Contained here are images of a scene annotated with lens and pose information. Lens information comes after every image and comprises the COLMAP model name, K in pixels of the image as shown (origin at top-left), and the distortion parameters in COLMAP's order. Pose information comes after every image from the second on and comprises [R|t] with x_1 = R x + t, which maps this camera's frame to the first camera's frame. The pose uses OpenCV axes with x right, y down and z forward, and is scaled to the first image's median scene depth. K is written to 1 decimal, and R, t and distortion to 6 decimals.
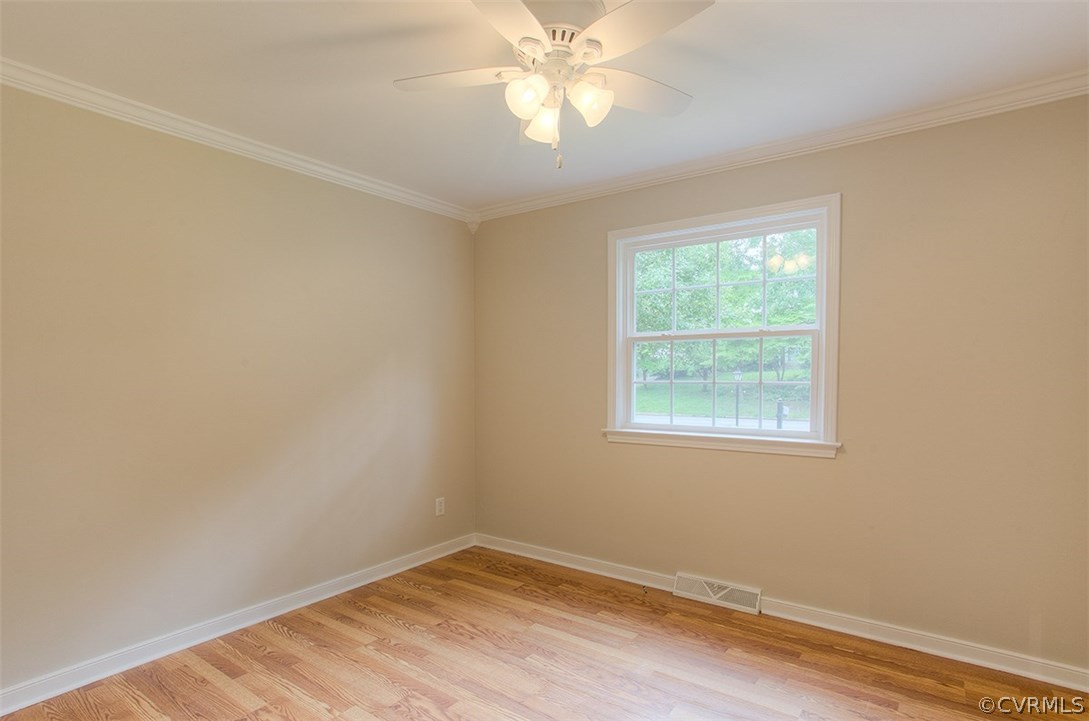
lens RADIAL K [[523.8, 0, 526.2], [0, 523.8, 392.5], [0, 0, 1]] dist [0.000629, 0.000178]
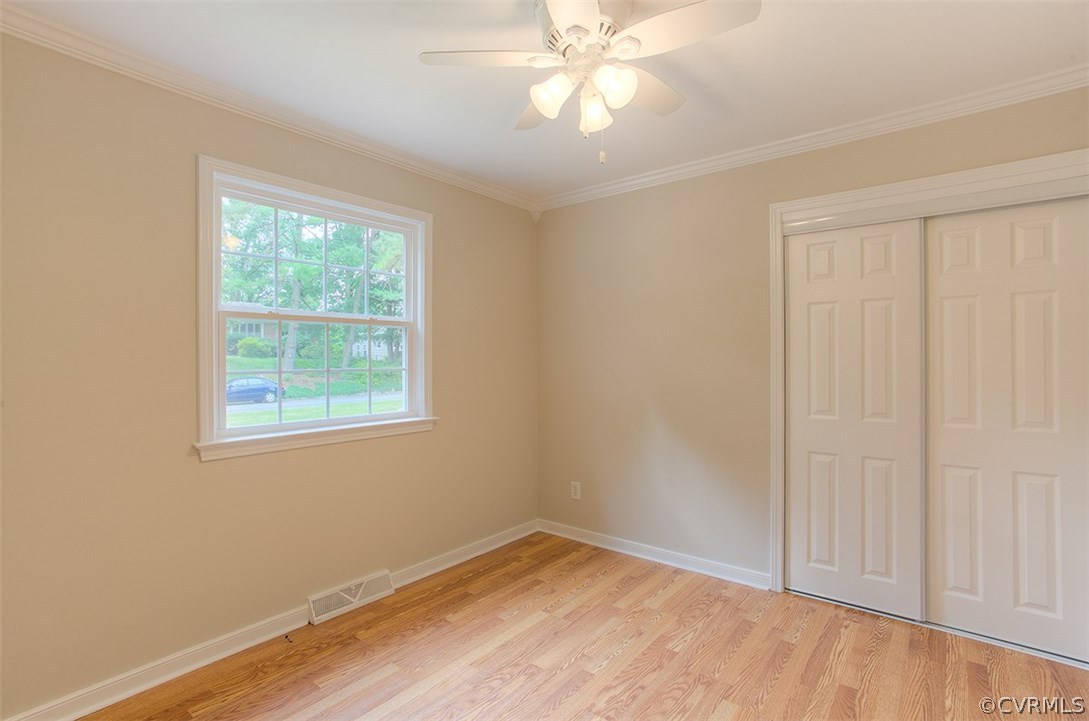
lens RADIAL K [[536.6, 0, 538.4], [0, 536.6, 361.2], [0, 0, 1]] dist [-0.007362, 0.000448]
pose [[0.067570, -0.006322, 0.997695, -0.601470], [0.032869, 0.999451, 0.004107, -0.029785], [-0.997173, 0.032516, 0.067740, 0.633720]]
